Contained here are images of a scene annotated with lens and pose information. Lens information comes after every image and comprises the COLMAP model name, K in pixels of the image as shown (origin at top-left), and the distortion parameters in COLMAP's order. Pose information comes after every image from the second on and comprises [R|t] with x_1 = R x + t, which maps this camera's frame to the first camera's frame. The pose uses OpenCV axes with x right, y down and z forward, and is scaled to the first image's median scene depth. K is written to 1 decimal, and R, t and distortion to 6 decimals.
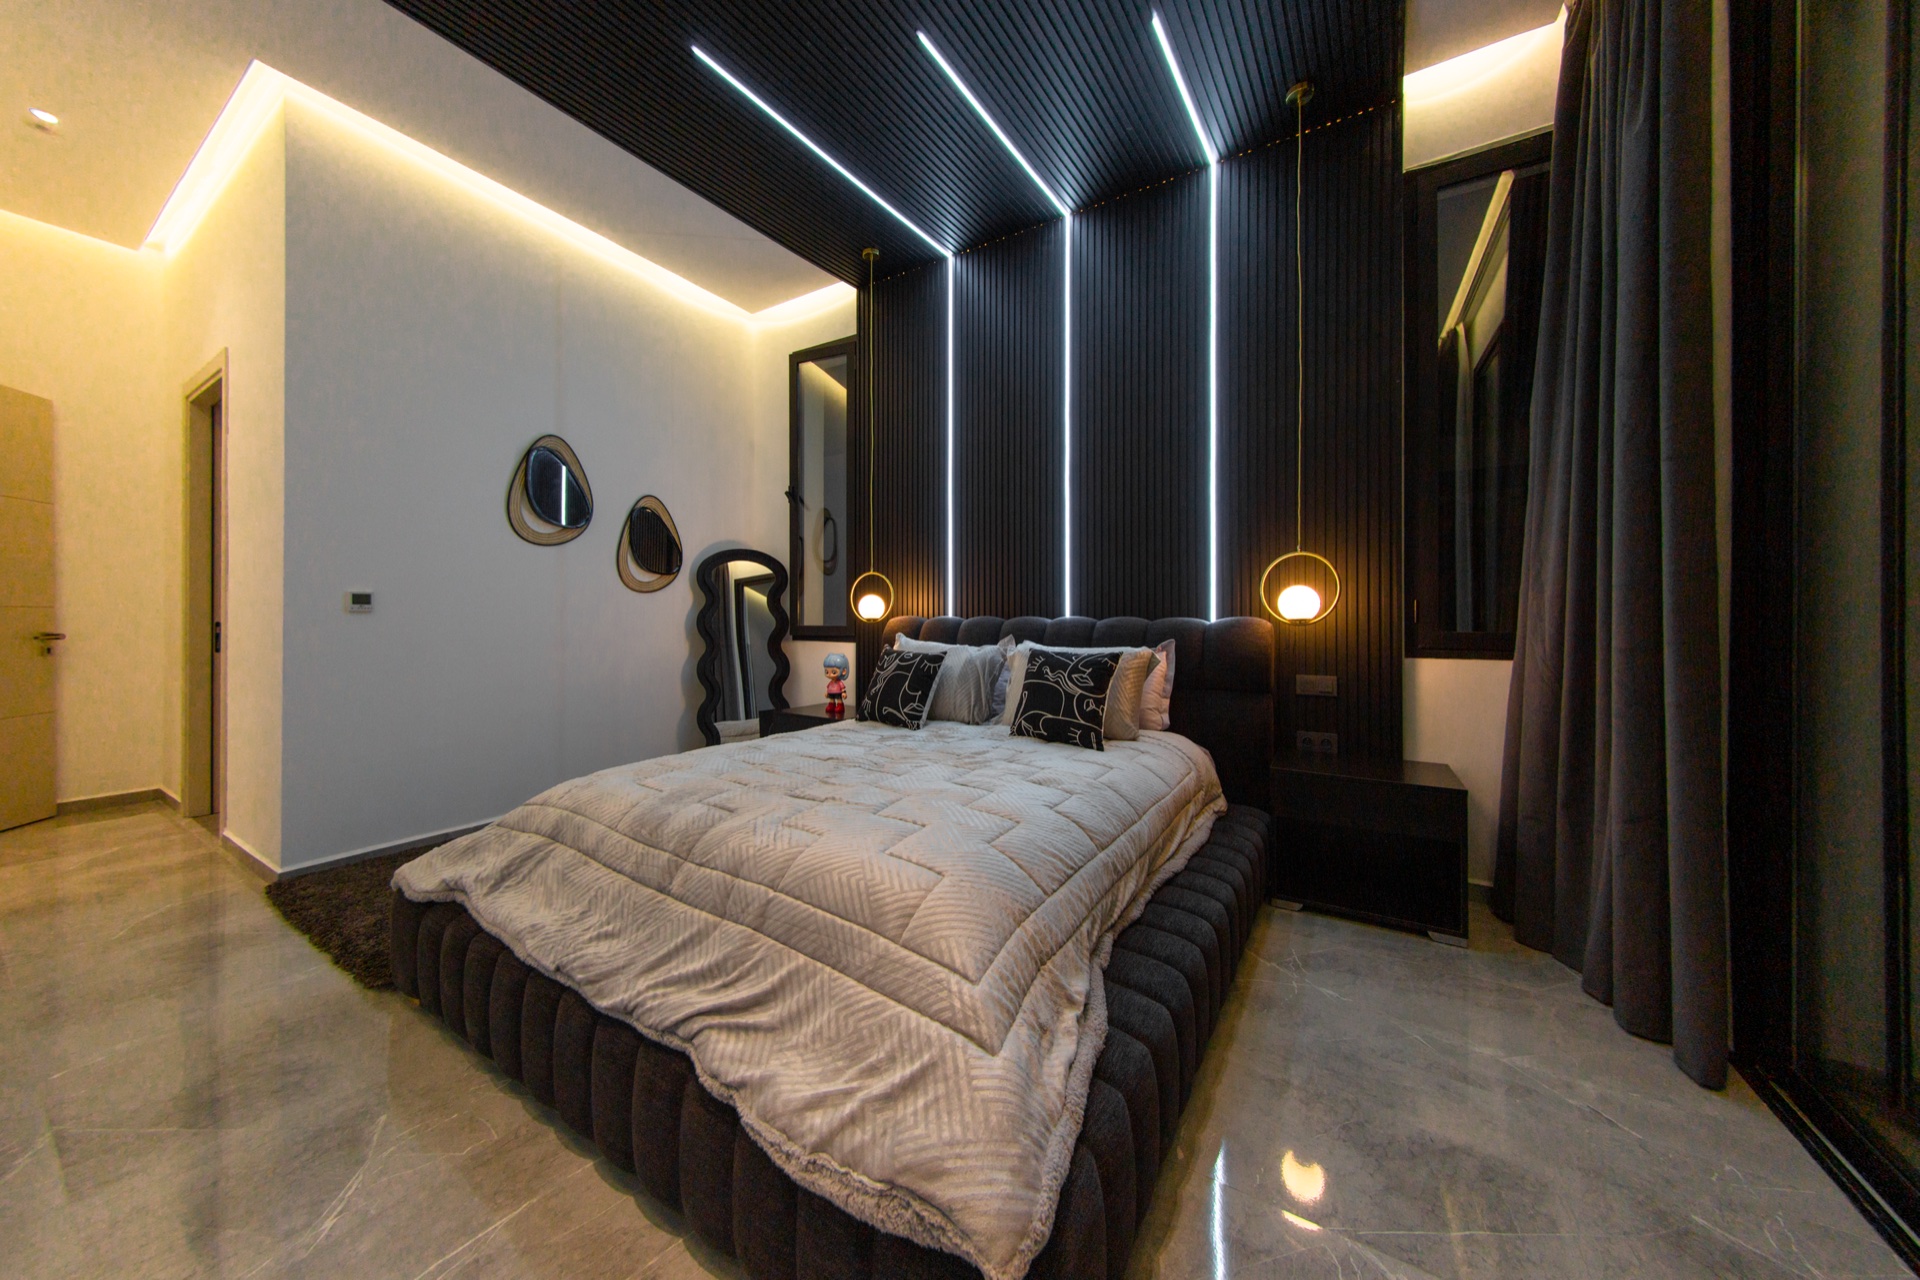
lens RADIAL K [[632.8, 0, 958.2], [0, 632.8, 621.5], [0, 0, 1]] dist [-0.000898, -0.000009]
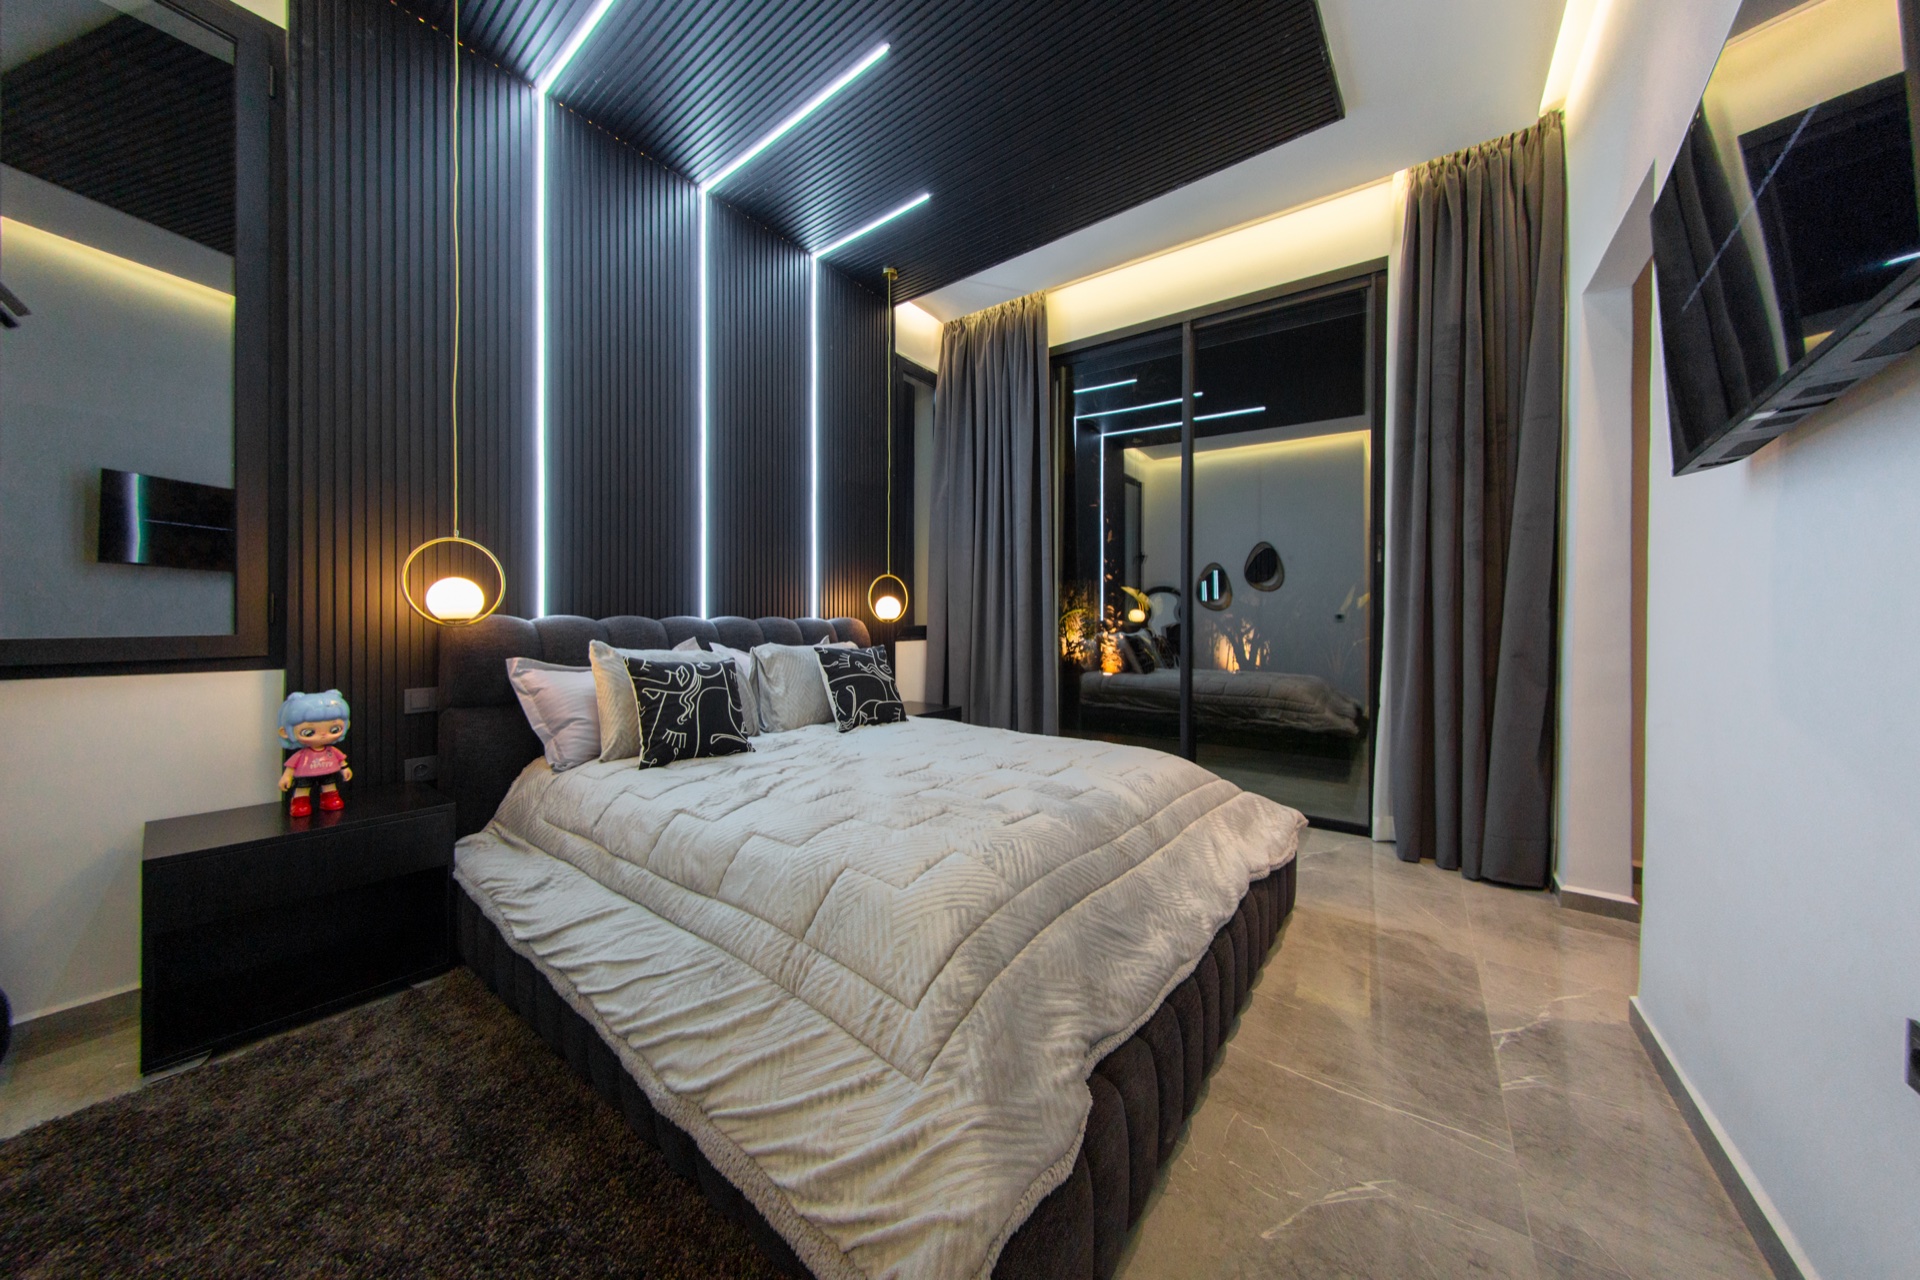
lens RADIAL K [[600.5, 0, 958.8], [0, 600.5, 622.8], [0, 0, 1]] dist [0.000233, 0.000003]
pose [[0.103480, -0.007800, 0.994601, -0.885607], [-0.003811, 0.999959, 0.008238, -0.009346], [-0.994624, -0.004643, 0.103446, 0.678069]]
